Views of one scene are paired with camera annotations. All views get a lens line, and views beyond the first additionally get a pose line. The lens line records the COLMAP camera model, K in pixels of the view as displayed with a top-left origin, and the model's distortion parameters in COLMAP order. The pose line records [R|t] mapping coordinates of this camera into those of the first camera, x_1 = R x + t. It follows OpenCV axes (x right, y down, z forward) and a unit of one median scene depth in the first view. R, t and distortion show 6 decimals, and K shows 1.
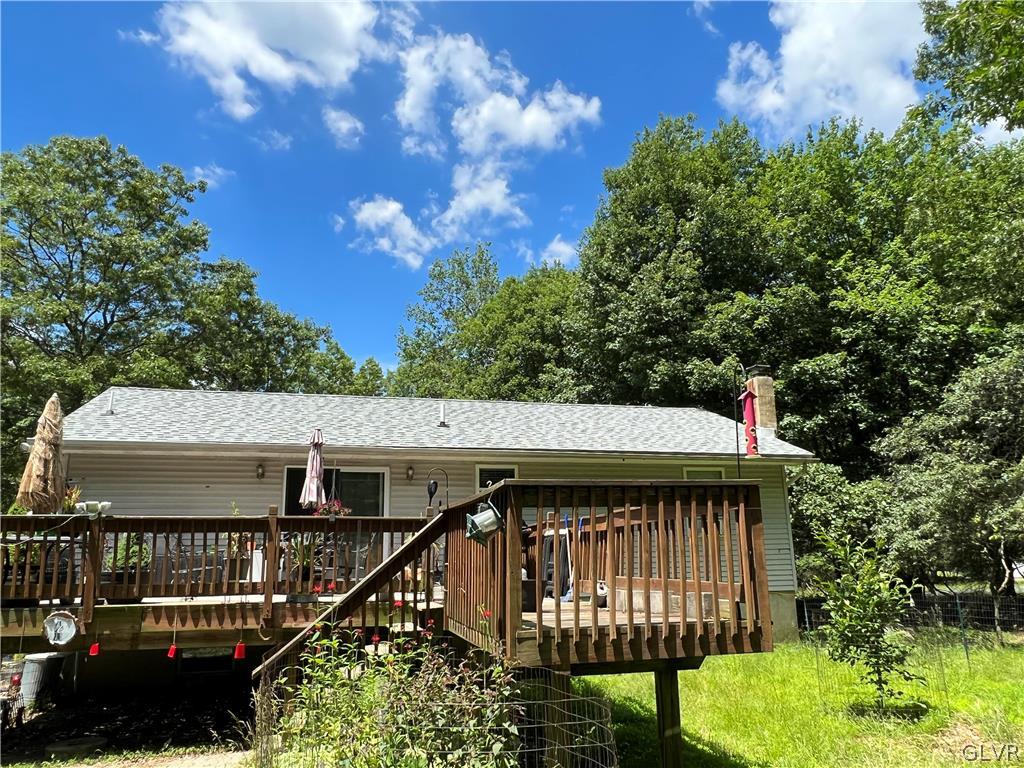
lens RADIAL K [[747.3, 0, 511.9], [0, 747.3, 384.4], [0, 0, 1]] dist [-0.001447, -0.000239]
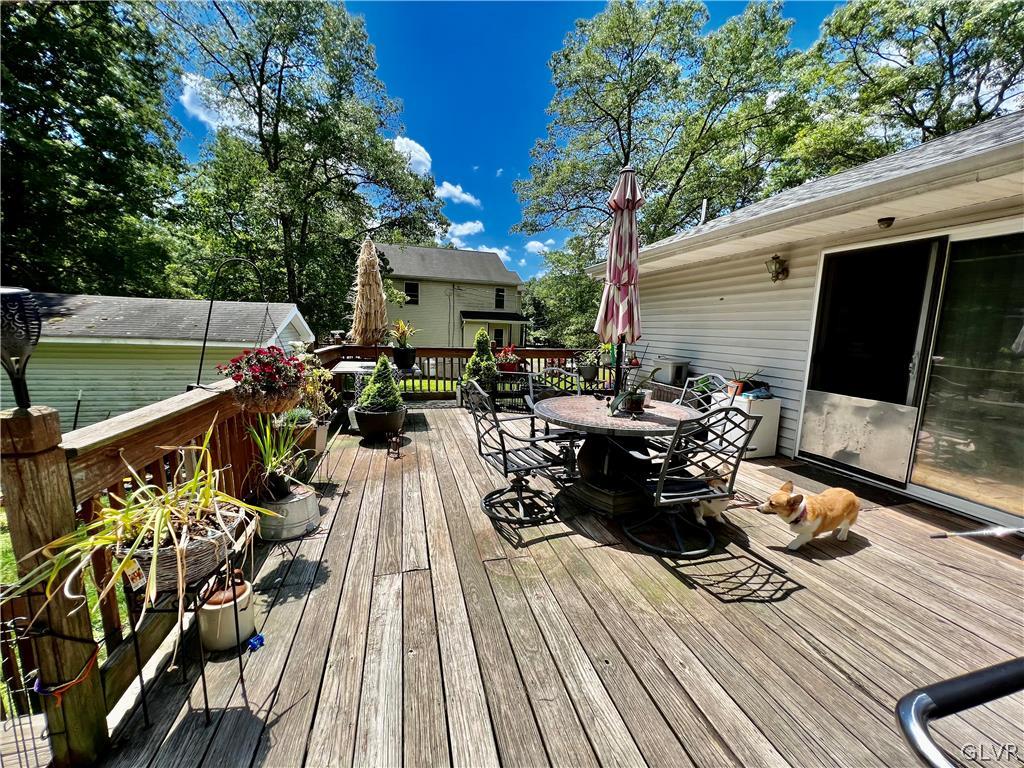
lens RADIAL K [[410.1, 0, 513.9], [0, 410.1, 386.4], [0, 0, 1]] dist [0.000085, -0.000003]
pose [[0.008046, 0.141551, -0.989898, 0.001019], [0.145552, 0.979222, 0.141208, 0.131182], [0.989318, -0.145217, -0.012725, 0.774999]]
